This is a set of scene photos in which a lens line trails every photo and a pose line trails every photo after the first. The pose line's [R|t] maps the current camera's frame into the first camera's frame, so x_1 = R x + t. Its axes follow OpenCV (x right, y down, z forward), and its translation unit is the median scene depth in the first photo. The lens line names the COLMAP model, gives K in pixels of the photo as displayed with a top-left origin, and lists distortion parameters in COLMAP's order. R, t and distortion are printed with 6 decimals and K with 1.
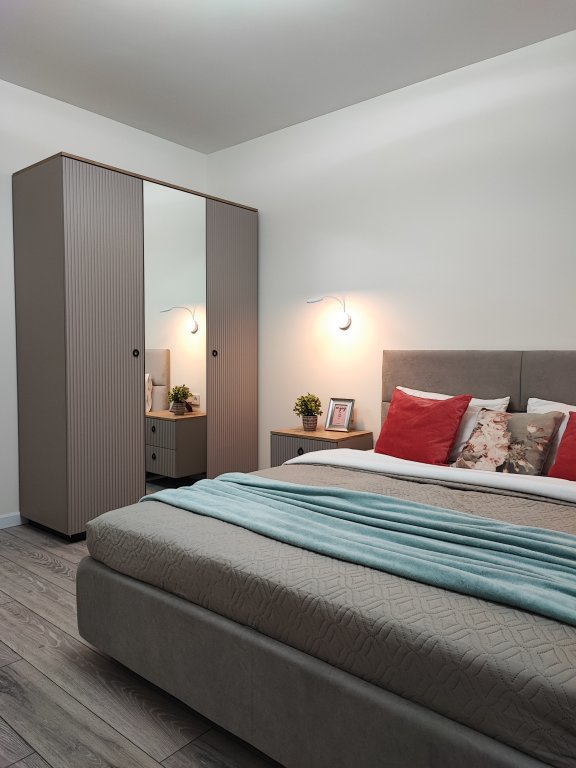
lens RADIAL K [[561.9, 0, 288.0], [0, 561.9, 384.0], [0, 0, 1]] dist [0.026492, 0.000604]
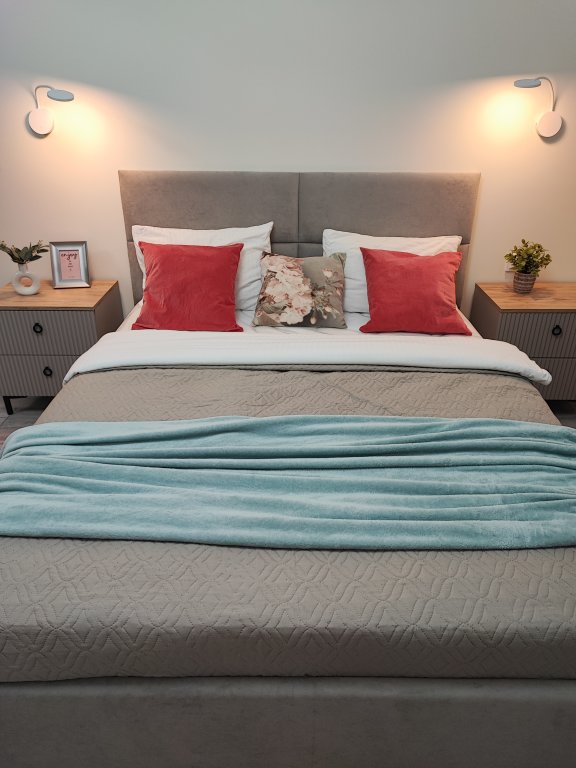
lens RADIAL K [[552.8, 0, 288.0], [0, 552.8, 384.0], [0, 0, 1]] dist [0.264088, -0.389384]
pose [[0.765035, -0.296127, 0.571865, -0.220562], [0.037494, 0.906981, 0.419500, -0.143948], [-0.642896, -0.299490, 0.704975, 0.309451]]
